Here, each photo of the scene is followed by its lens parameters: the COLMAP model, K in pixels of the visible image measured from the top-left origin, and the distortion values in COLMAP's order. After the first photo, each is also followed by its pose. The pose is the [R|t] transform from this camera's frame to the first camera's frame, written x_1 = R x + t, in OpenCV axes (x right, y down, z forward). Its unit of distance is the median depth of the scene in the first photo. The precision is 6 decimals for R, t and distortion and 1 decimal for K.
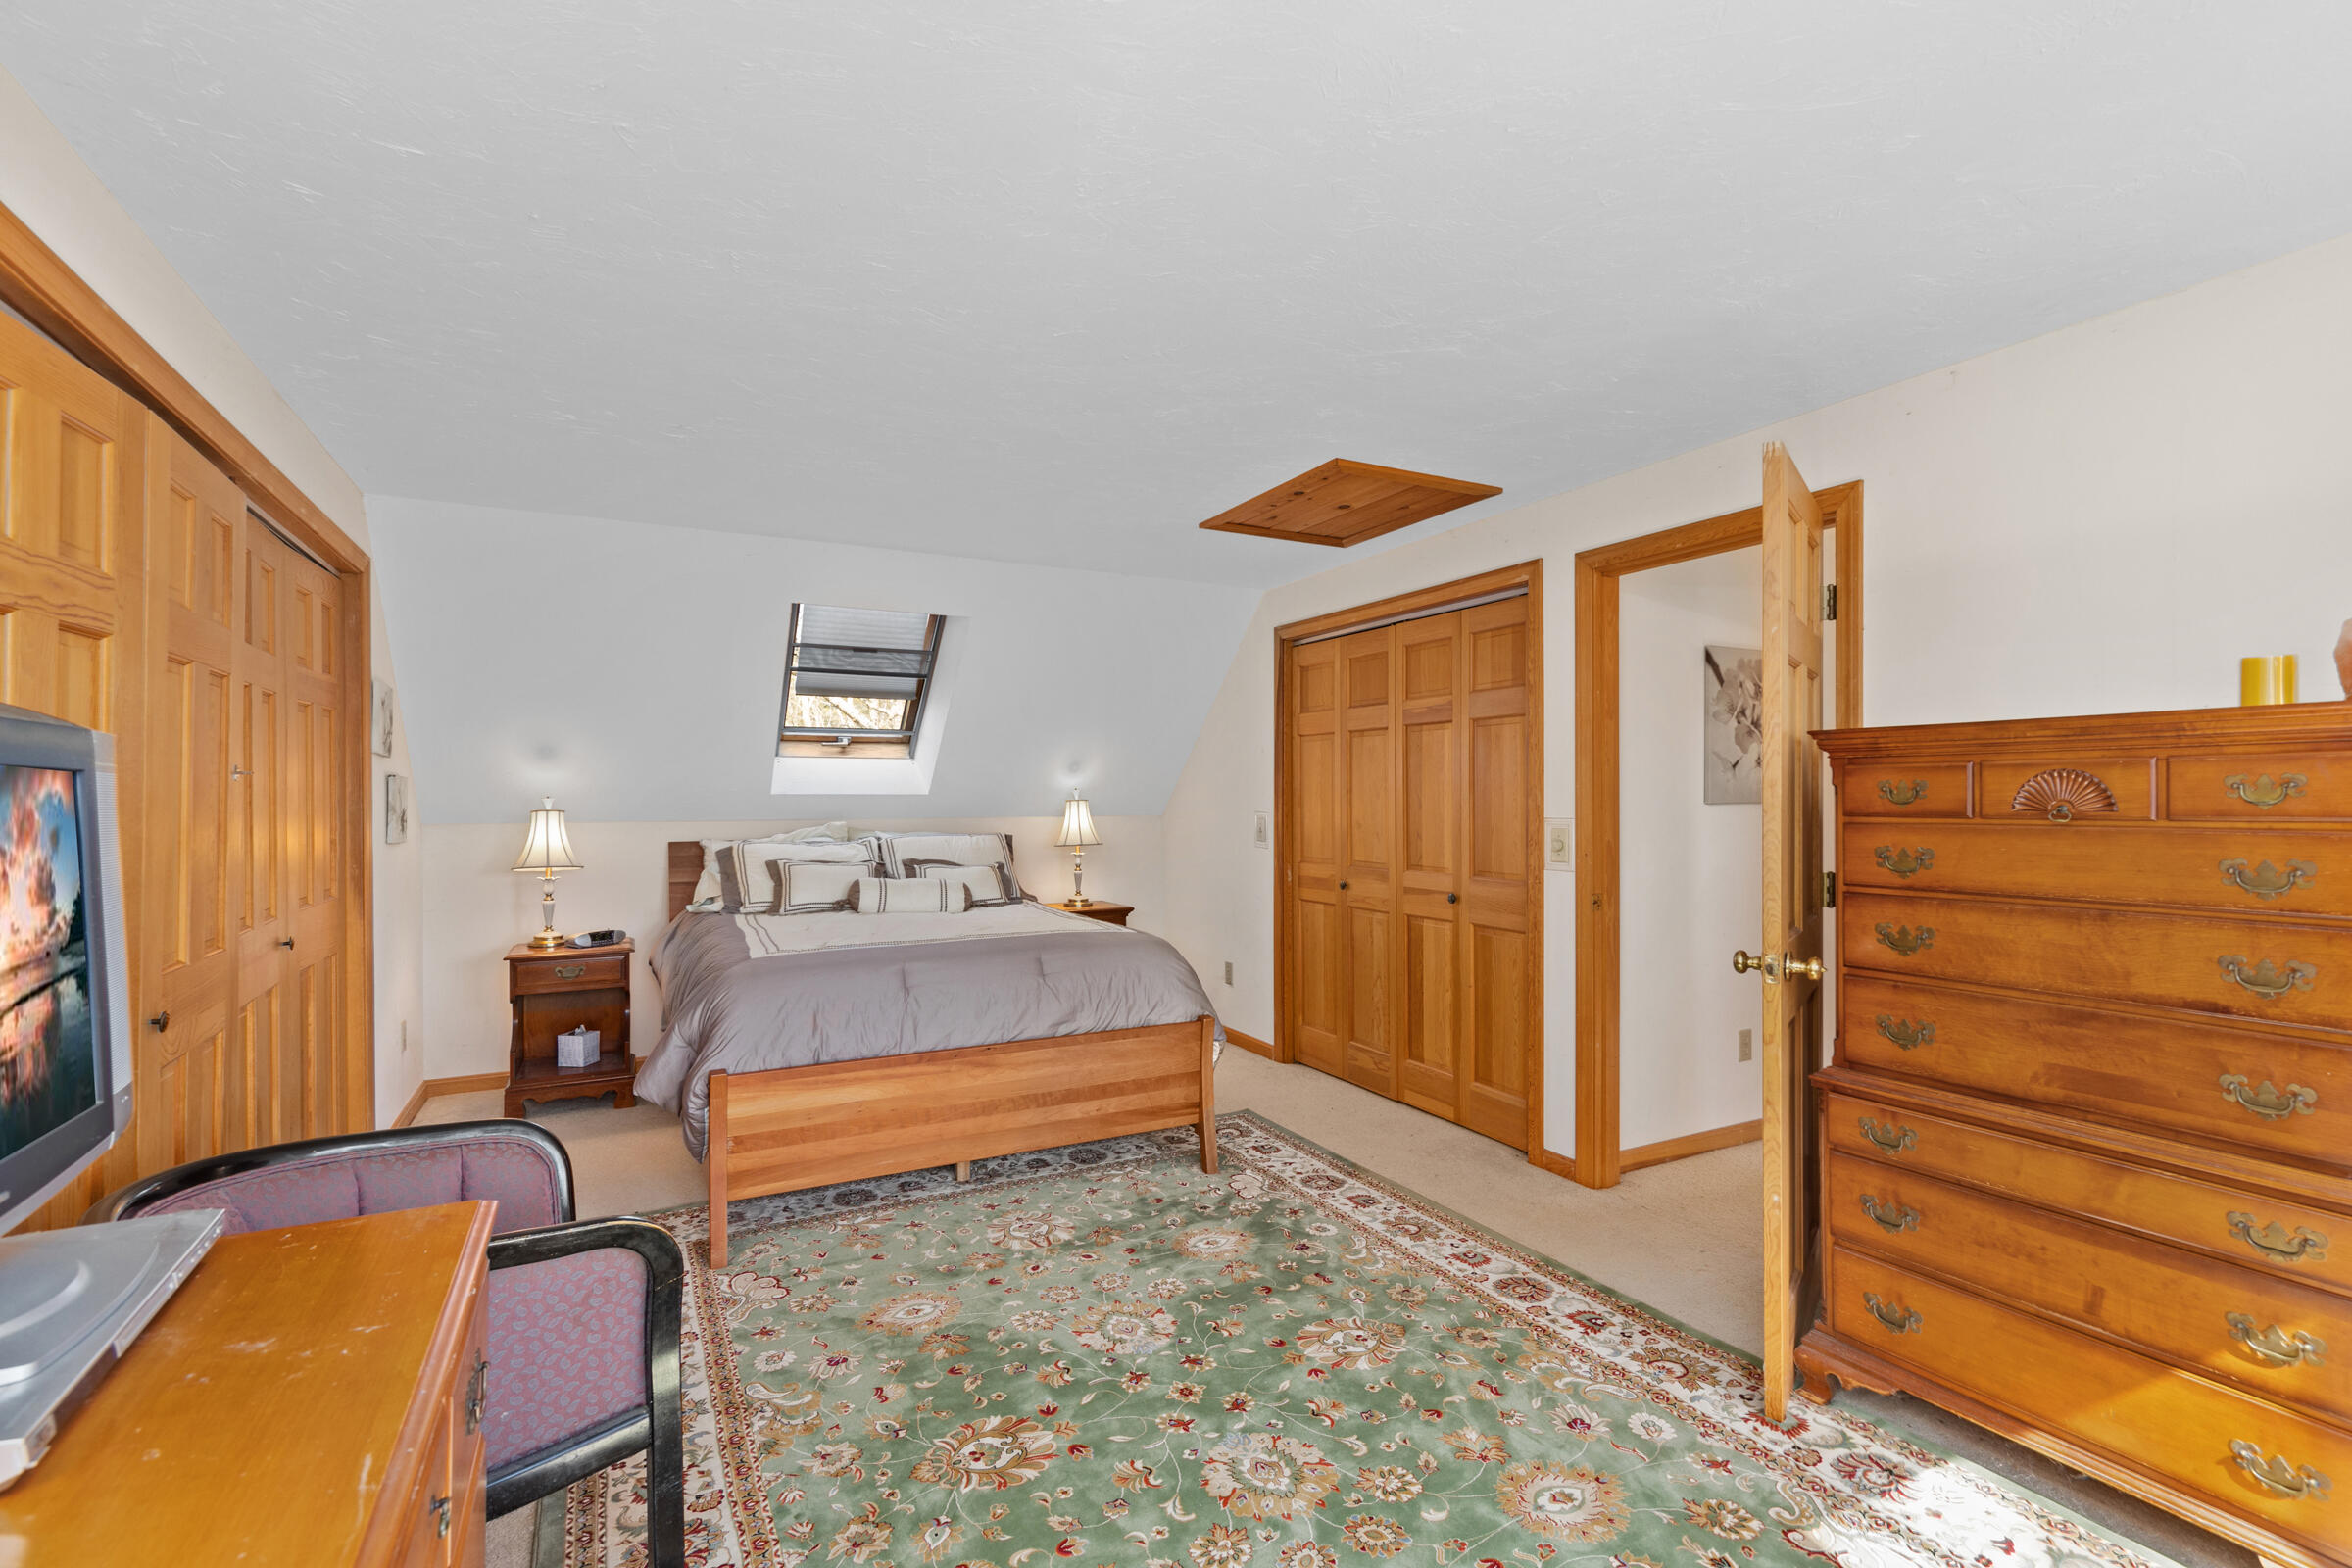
lens RADIAL K [[1051.1, 0, 1169.2], [0, 1051.1, 781.6], [0, 0, 1]] dist [0.015477, -0.000252]
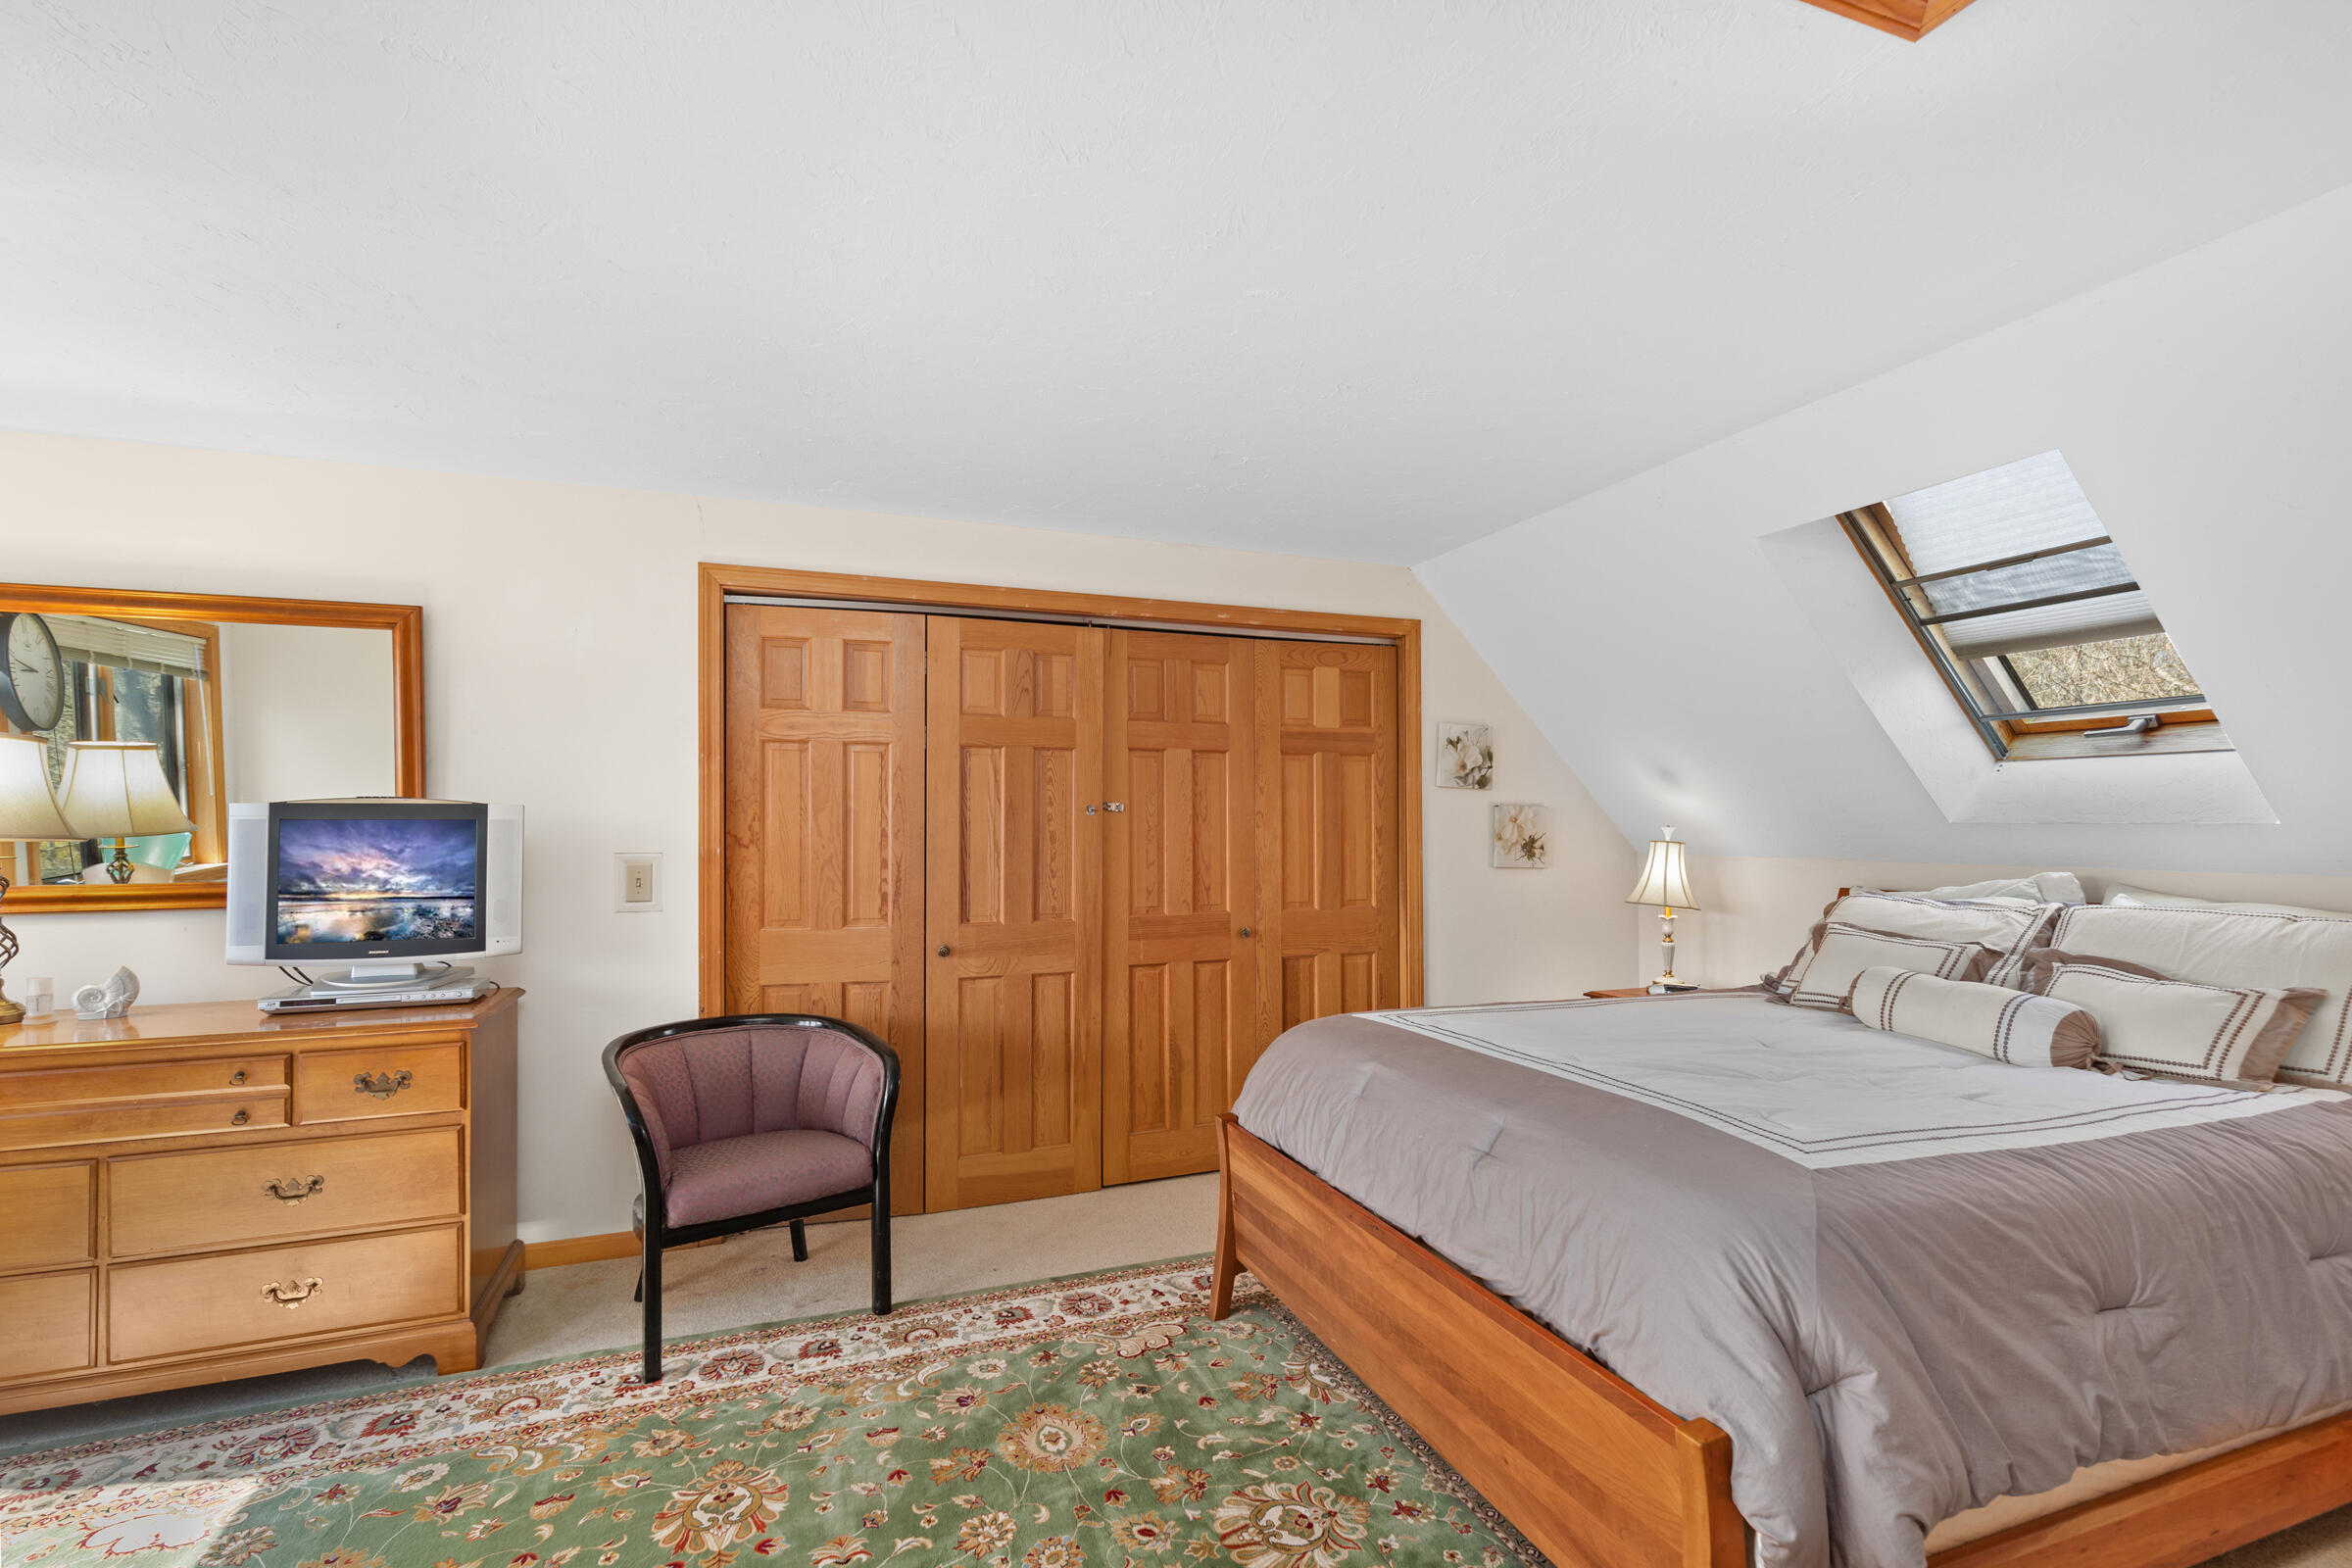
lens RADIAL K [[1059.8, 0, 1191.2], [0, 1059.8, 807.7], [0, 0, 1]] dist [0.005617, -0.000218]
pose [[-0.103745, -0.012379, -0.994527, 0.456325], [0.013919, 0.999807, -0.013897, 0.007952], [0.994506, -0.015284, -0.103553, 0.919075]]
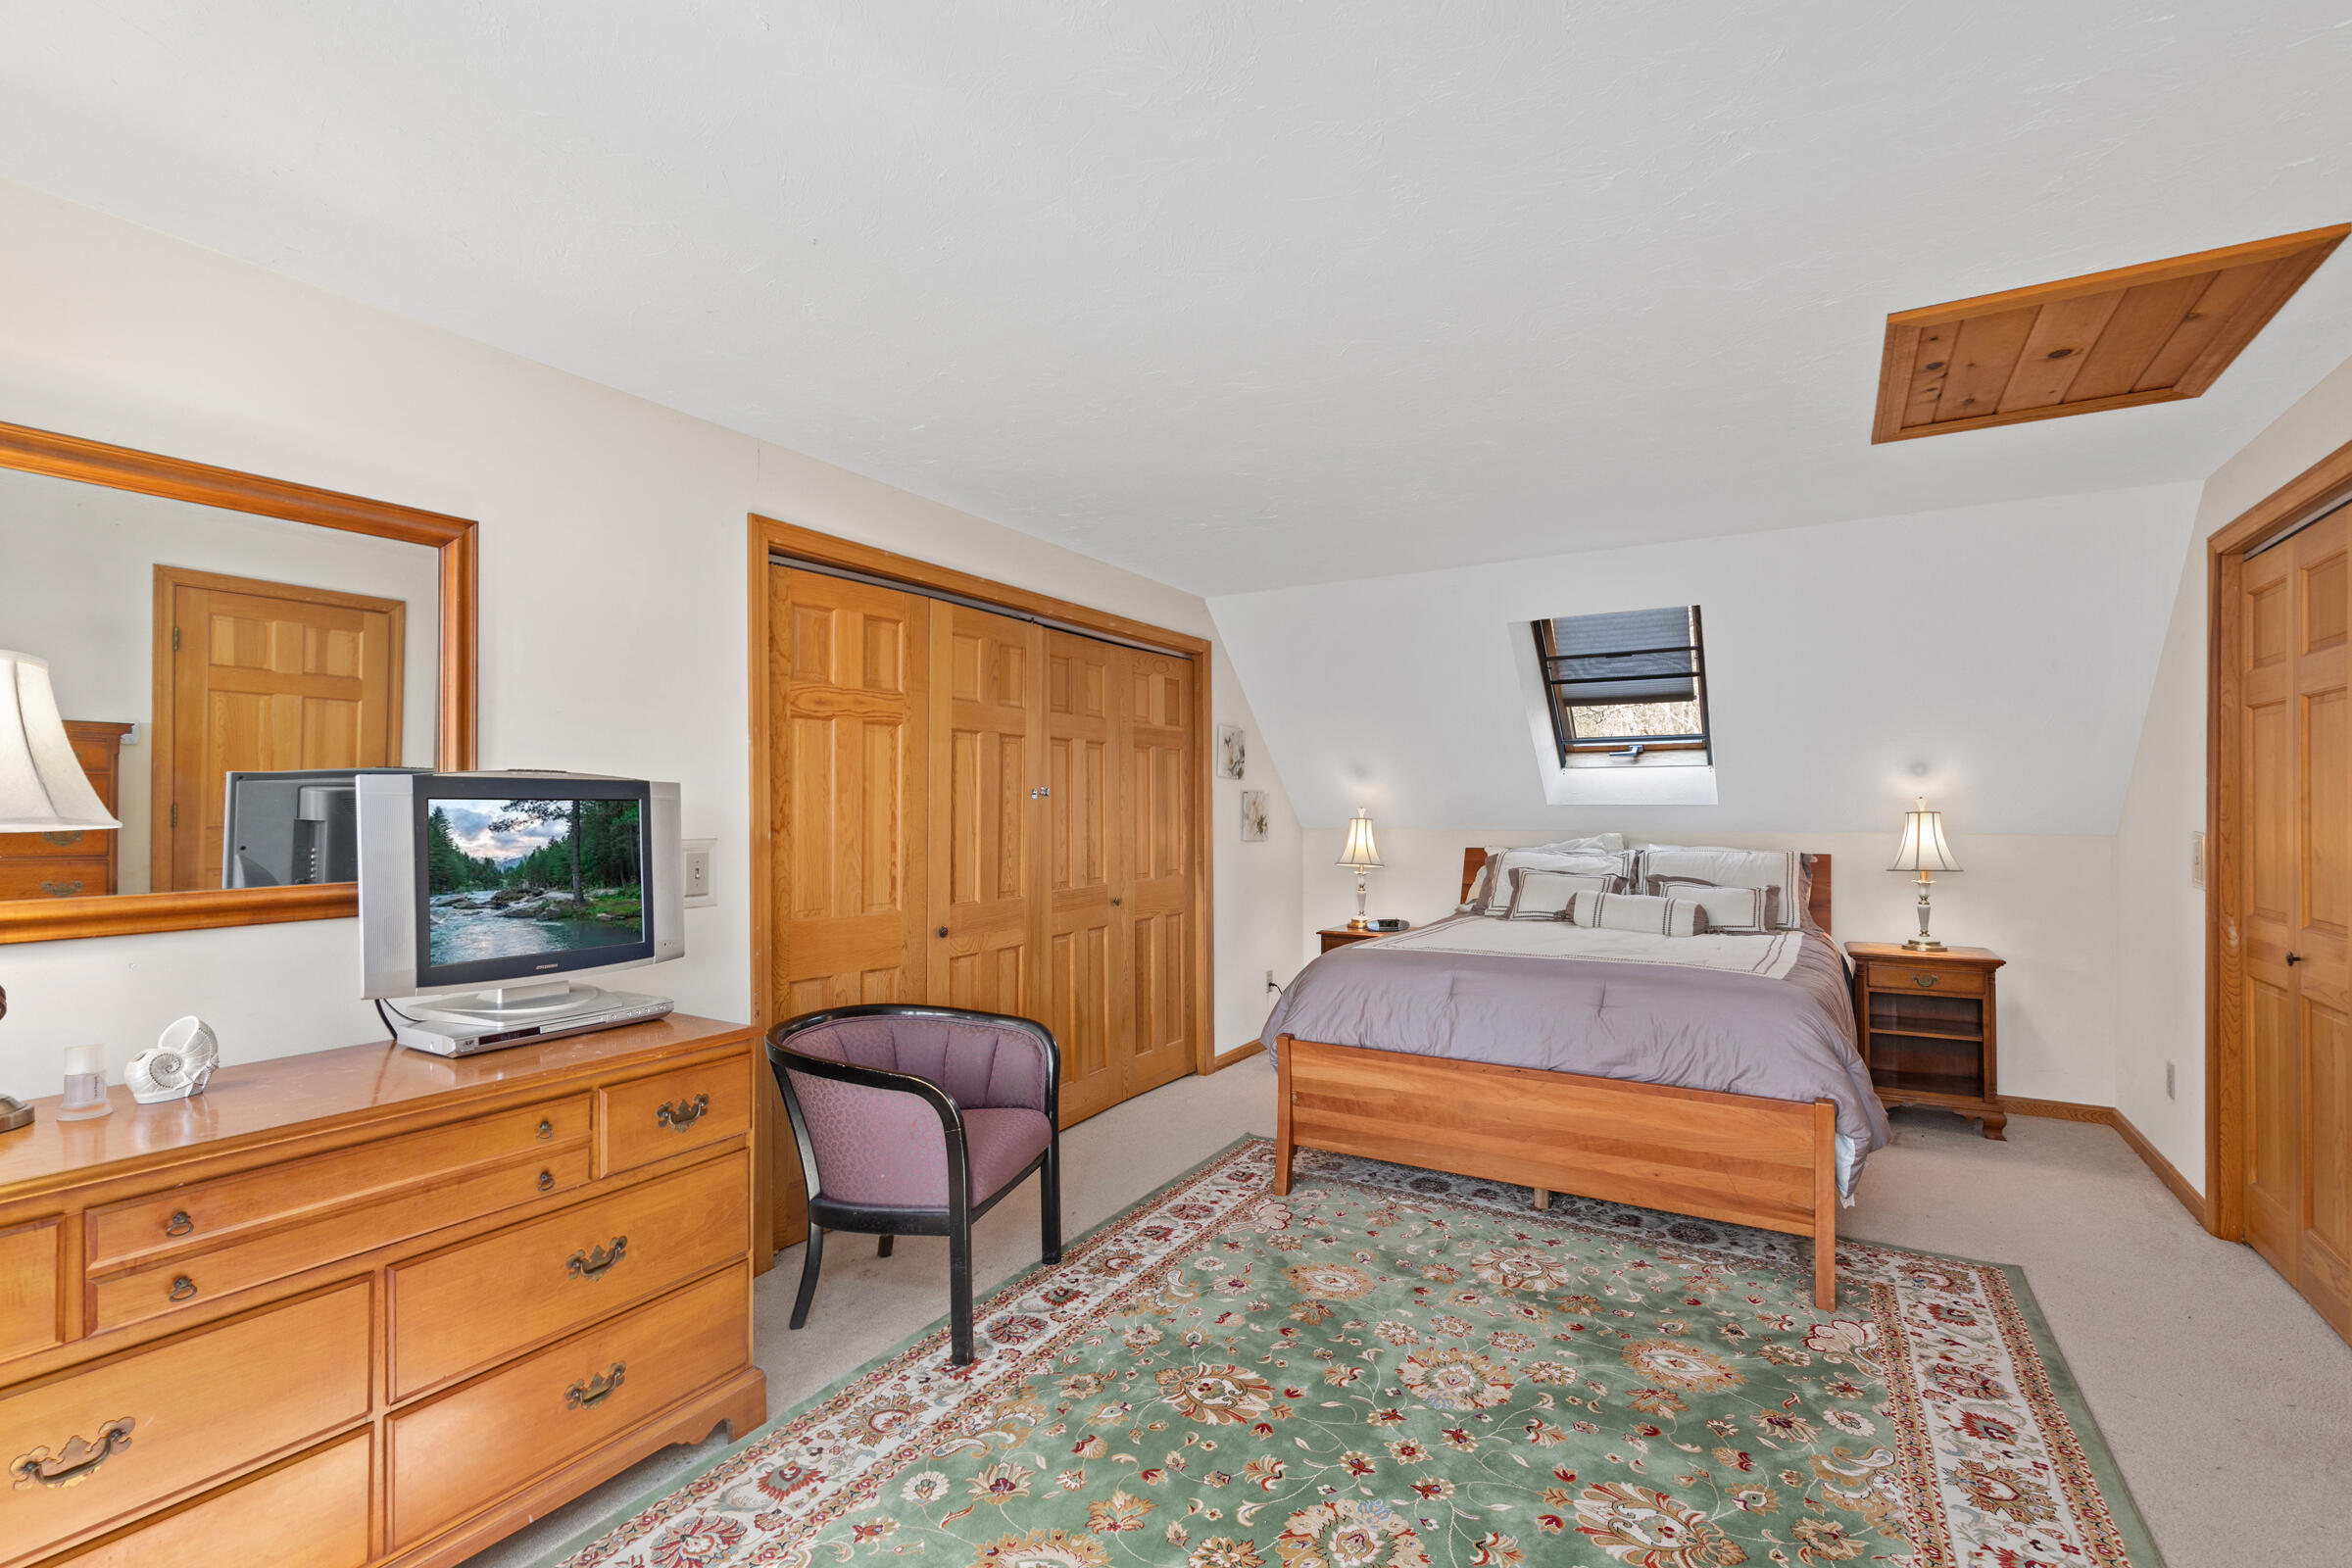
lens RADIAL K [[1047.8, 0, 1197.1], [0, 1047.8, 793.7], [0, 0, 1]] dist [0.010167, -0.000627]
pose [[0.538130, -0.010868, -0.842791, 0.460253], [0.012748, 0.999907, -0.004754, 0.001888], [0.842765, -0.008186, 0.538219, 0.231165]]
